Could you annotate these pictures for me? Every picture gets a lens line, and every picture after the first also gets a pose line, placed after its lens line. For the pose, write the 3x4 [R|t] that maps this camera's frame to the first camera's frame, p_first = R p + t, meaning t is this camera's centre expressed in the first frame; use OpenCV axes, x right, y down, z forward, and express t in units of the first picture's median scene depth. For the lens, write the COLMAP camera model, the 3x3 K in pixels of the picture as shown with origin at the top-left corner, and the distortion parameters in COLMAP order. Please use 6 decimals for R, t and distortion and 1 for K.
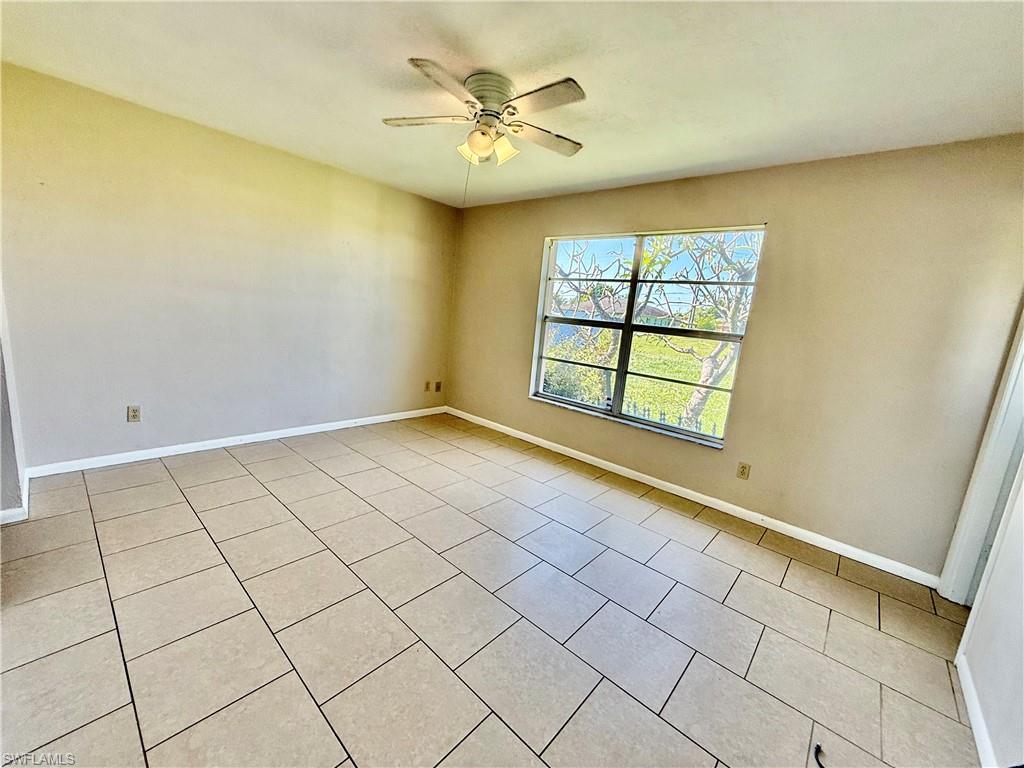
lens RADIAL K [[406.5, 0, 510.0], [0, 406.5, 385.2], [0, 0, 1]] dist [-0.002011, 0.000546]
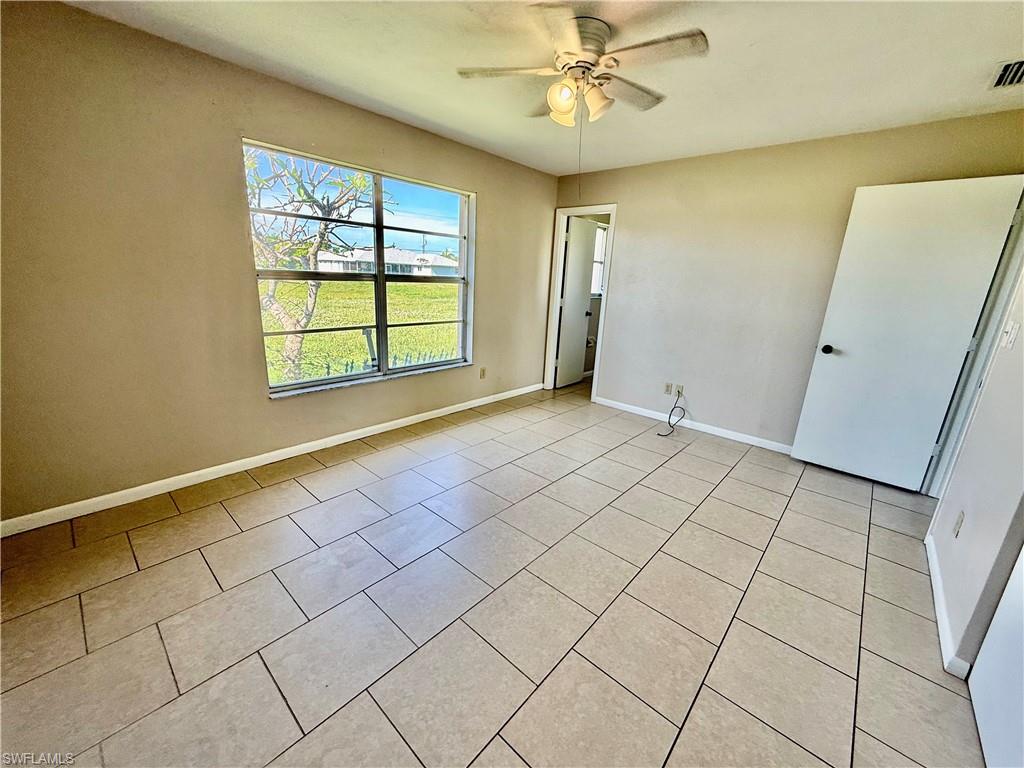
lens RADIAL K [[406.5, 0, 510.0], [0, 406.5, 385.2], [0, 0, 1]] dist [-0.002011, 0.000546]
pose [[-0.004252, -0.333529, 0.942730, -0.676178], [0.148721, 0.932044, 0.330419, -0.178356], [-0.988870, 0.141609, 0.045639, 0.704996]]
